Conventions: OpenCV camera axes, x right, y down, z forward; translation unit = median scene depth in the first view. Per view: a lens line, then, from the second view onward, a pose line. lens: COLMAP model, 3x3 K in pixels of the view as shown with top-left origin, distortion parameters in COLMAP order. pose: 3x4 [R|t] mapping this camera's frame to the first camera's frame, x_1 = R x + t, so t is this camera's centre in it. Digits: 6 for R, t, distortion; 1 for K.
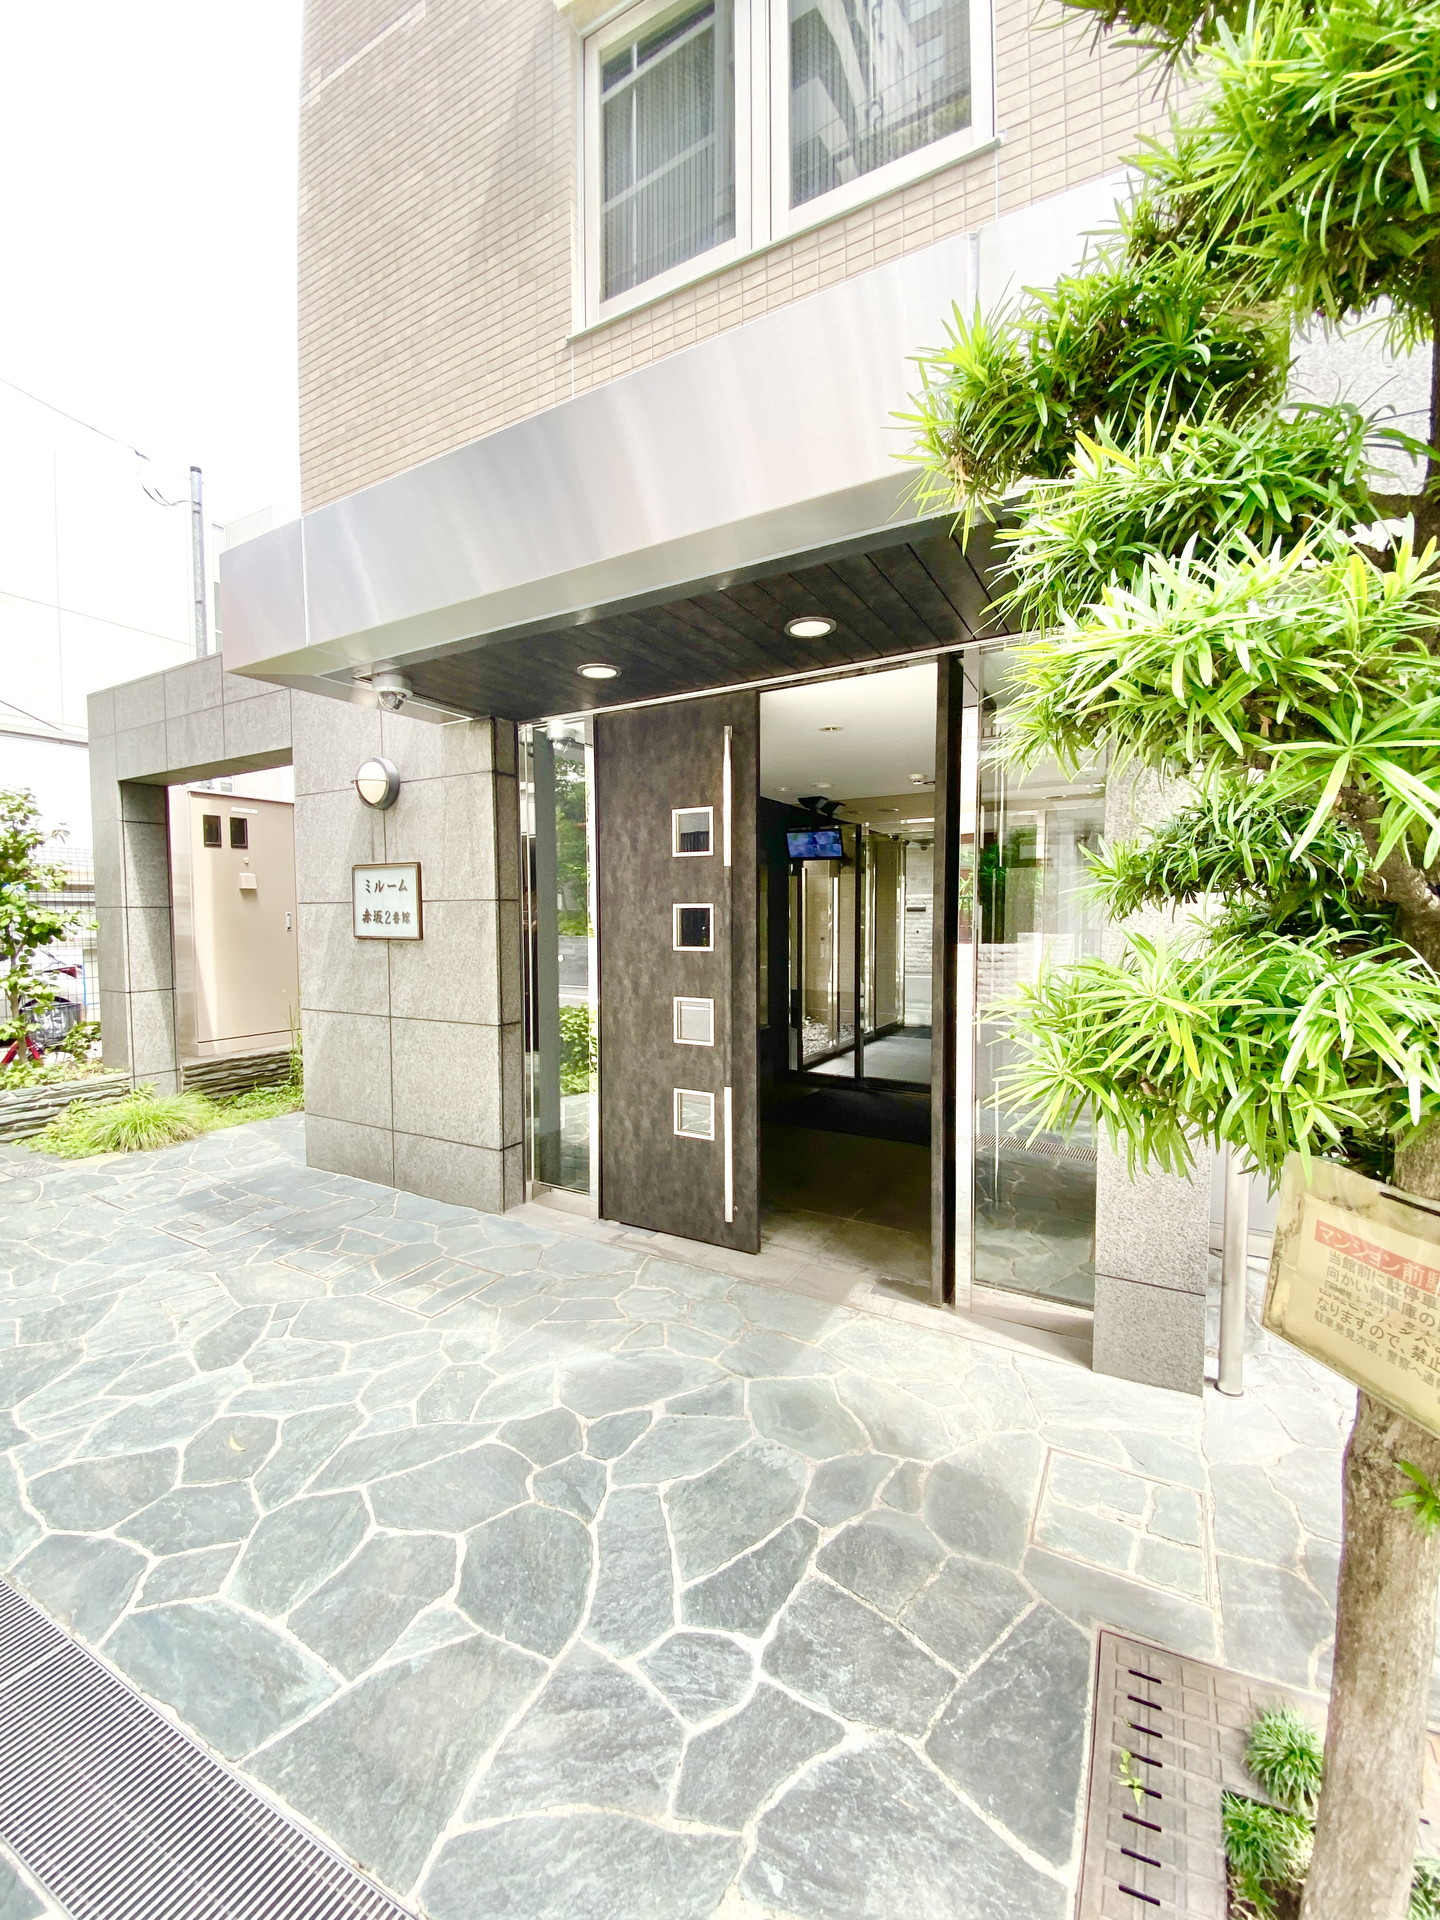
lens RADIAL K [[774.5, 0, 714.8], [0, 774.5, 957.2], [0, 0, 1]] dist [0.044001, -0.040720]
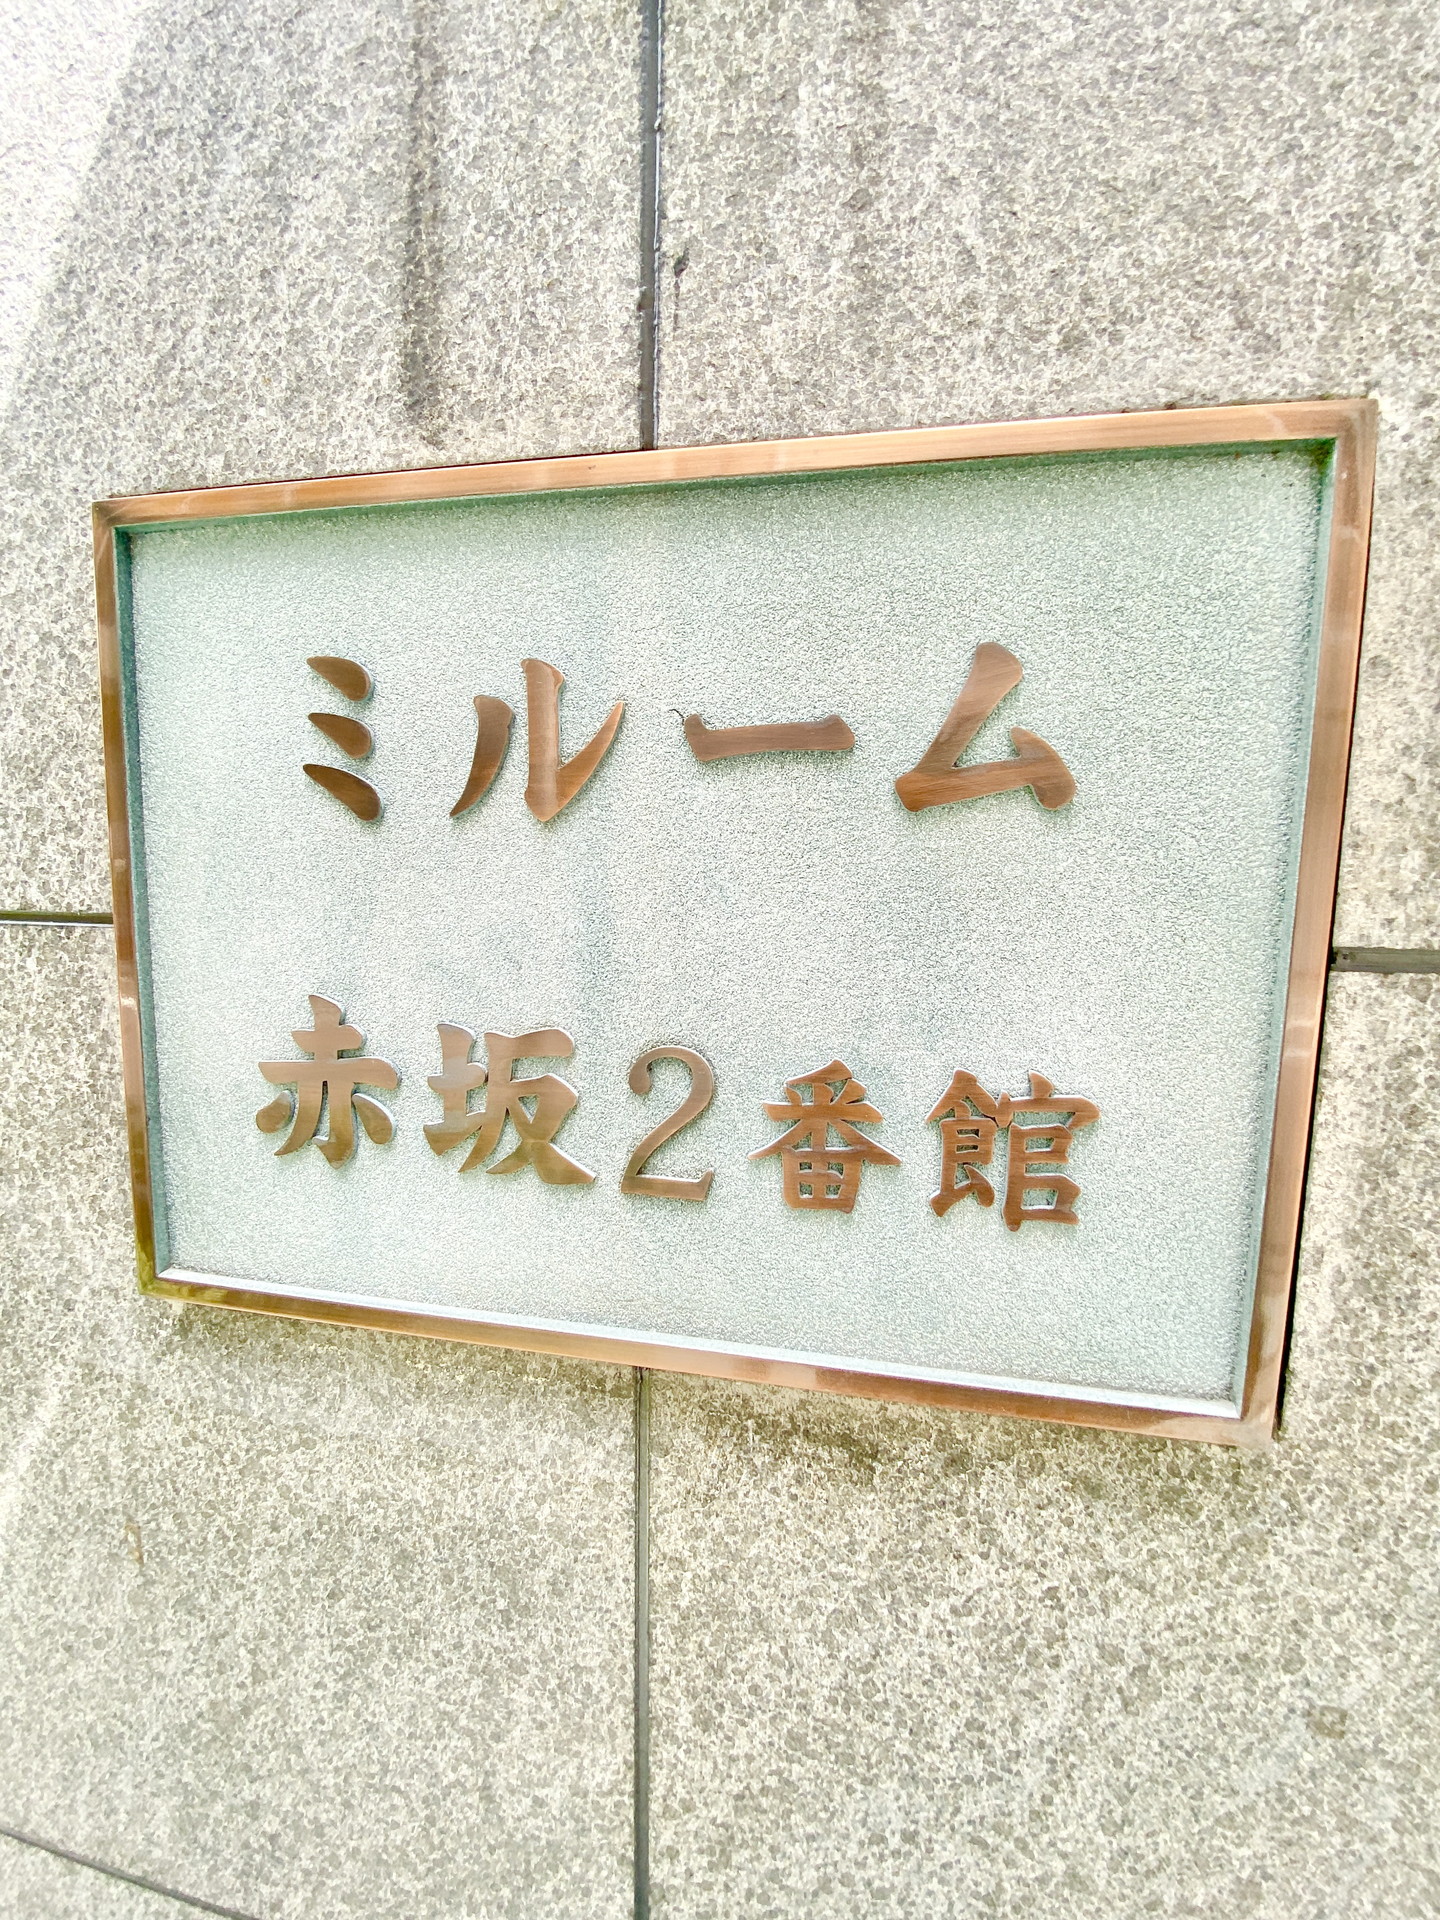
lens RADIAL K [[781.8, 0, 720.1], [0, 781.8, 955.2], [0, 0, 1]] dist [0.008909, -0.016053]
pose [[0.942824, -0.020874, 0.332636, -0.471208], [-0.001388, 0.997782, 0.066550, -0.079509], [-0.333287, -0.063207, 0.940704, 0.980955]]
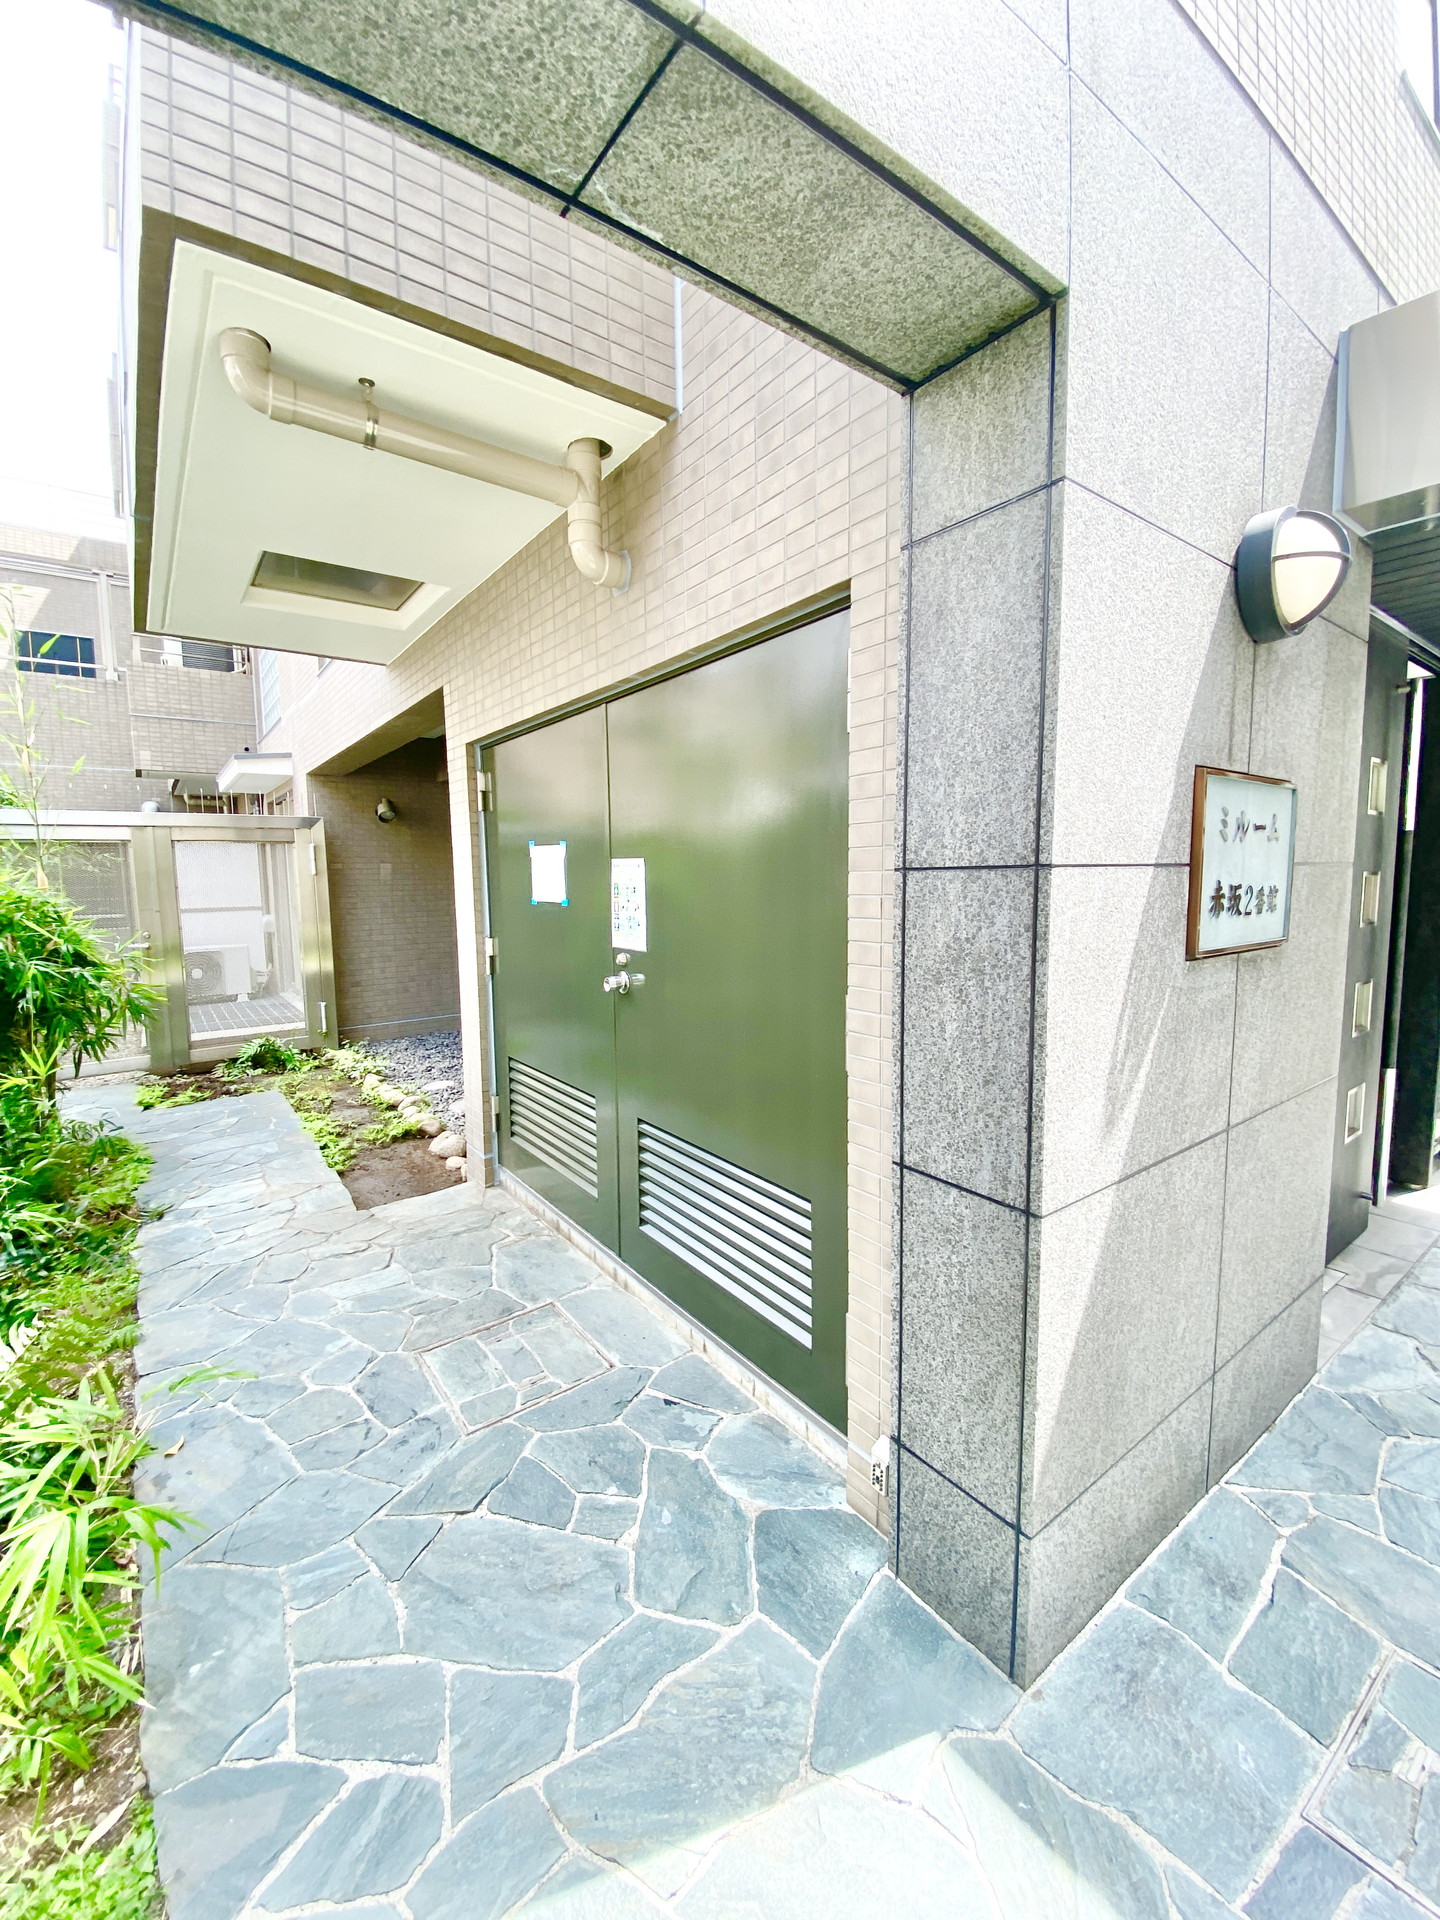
lens RADIAL K [[781.8, 0, 720.1], [0, 781.8, 955.2], [0, 0, 1]] dist [0.008909, -0.016053]
pose [[0.399610, -0.092663, 0.911990, -0.993288], [0.060155, 0.995384, 0.074778, -0.075728], [-0.914709, 0.024978, 0.403340, 1.165037]]
